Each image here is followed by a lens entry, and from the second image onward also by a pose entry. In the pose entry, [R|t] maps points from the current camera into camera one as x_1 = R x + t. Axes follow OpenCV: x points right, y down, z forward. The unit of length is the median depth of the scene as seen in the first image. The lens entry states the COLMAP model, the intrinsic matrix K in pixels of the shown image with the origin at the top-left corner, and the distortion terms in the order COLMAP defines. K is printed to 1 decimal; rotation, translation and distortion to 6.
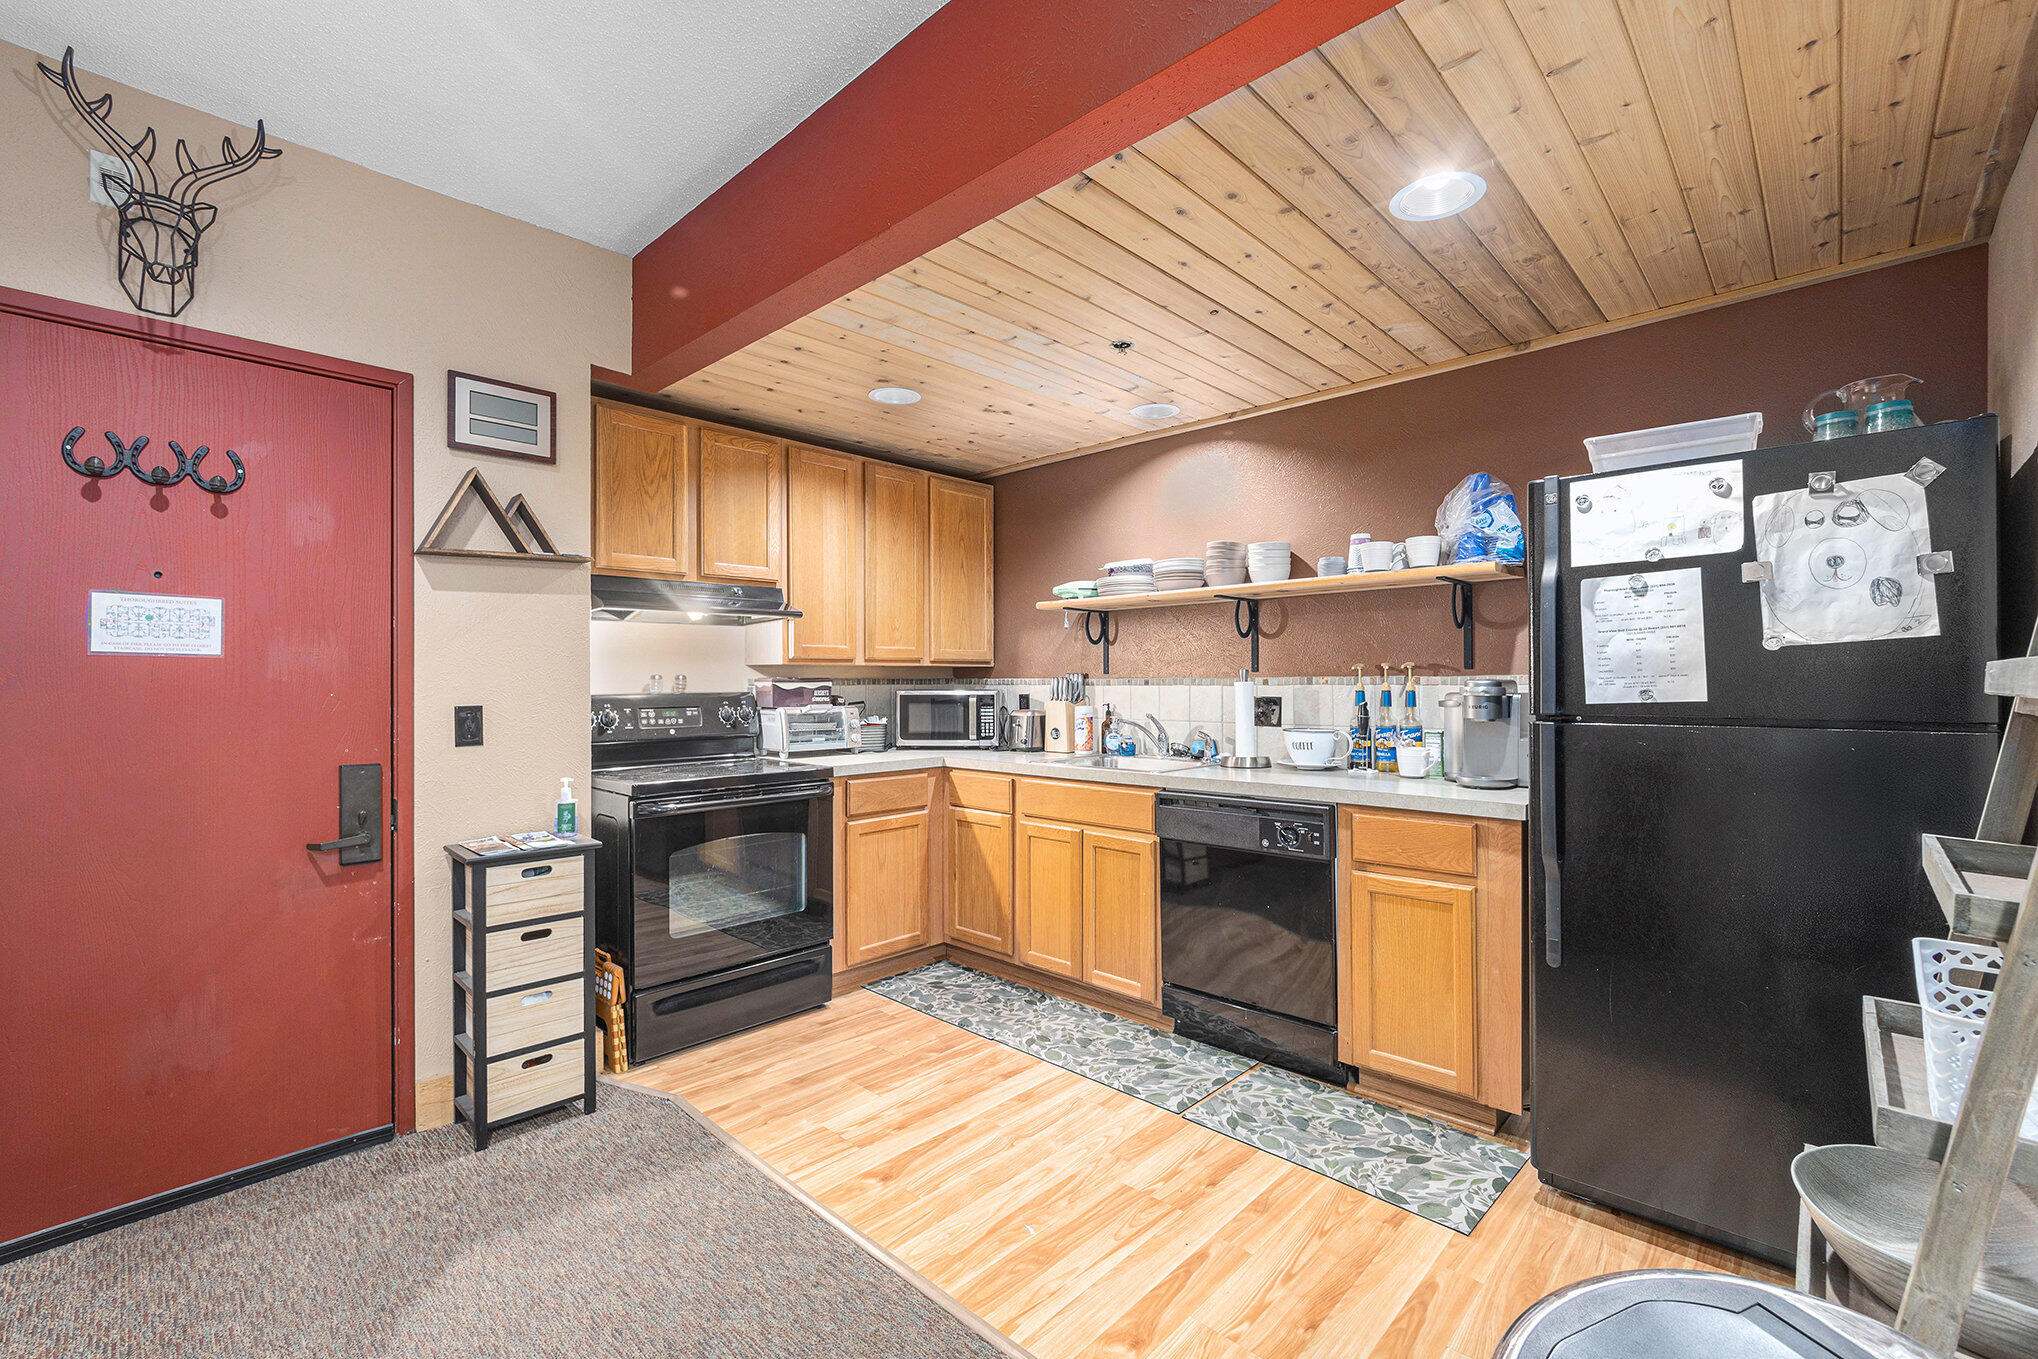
lens RADIAL K [[889.2, 0, 1017.5], [0, 889.2, 697.0], [0, 0, 1]] dist [-0.002983, -0.000170]
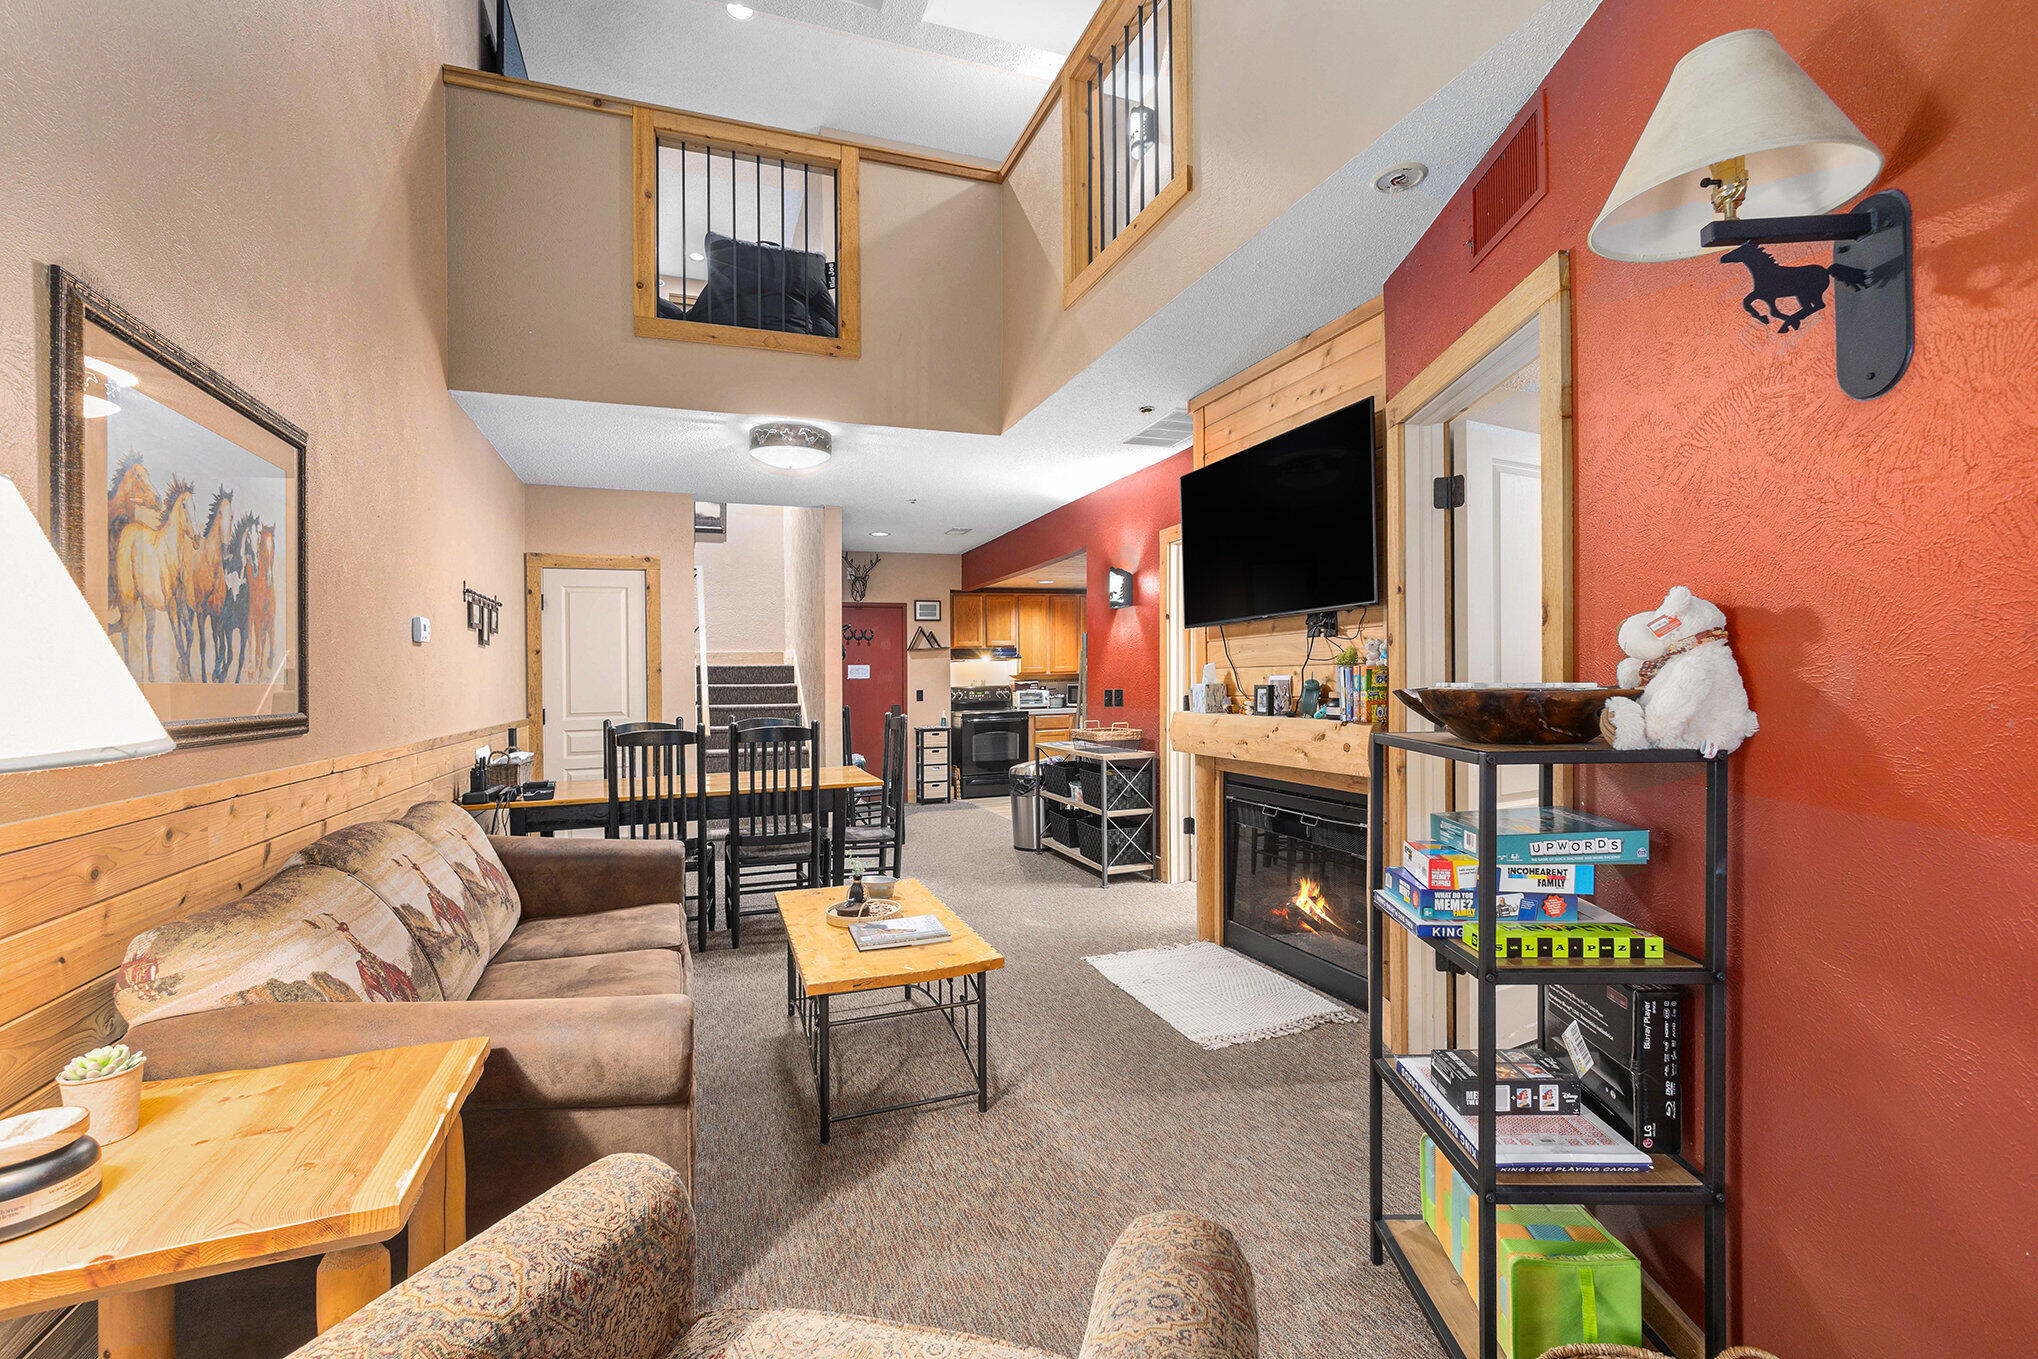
lens RADIAL K [[889.2, 0, 1021.4], [0, 889.2, 680.8], [0, 0, 1]] dist [-0.002983, -0.000170]
pose [[0.897087, -0.010372, -0.441733, 1.226495], [0.007651, 0.999939, -0.007940, 0.003845], [0.441788, 0.003744, 0.897112, -1.873371]]
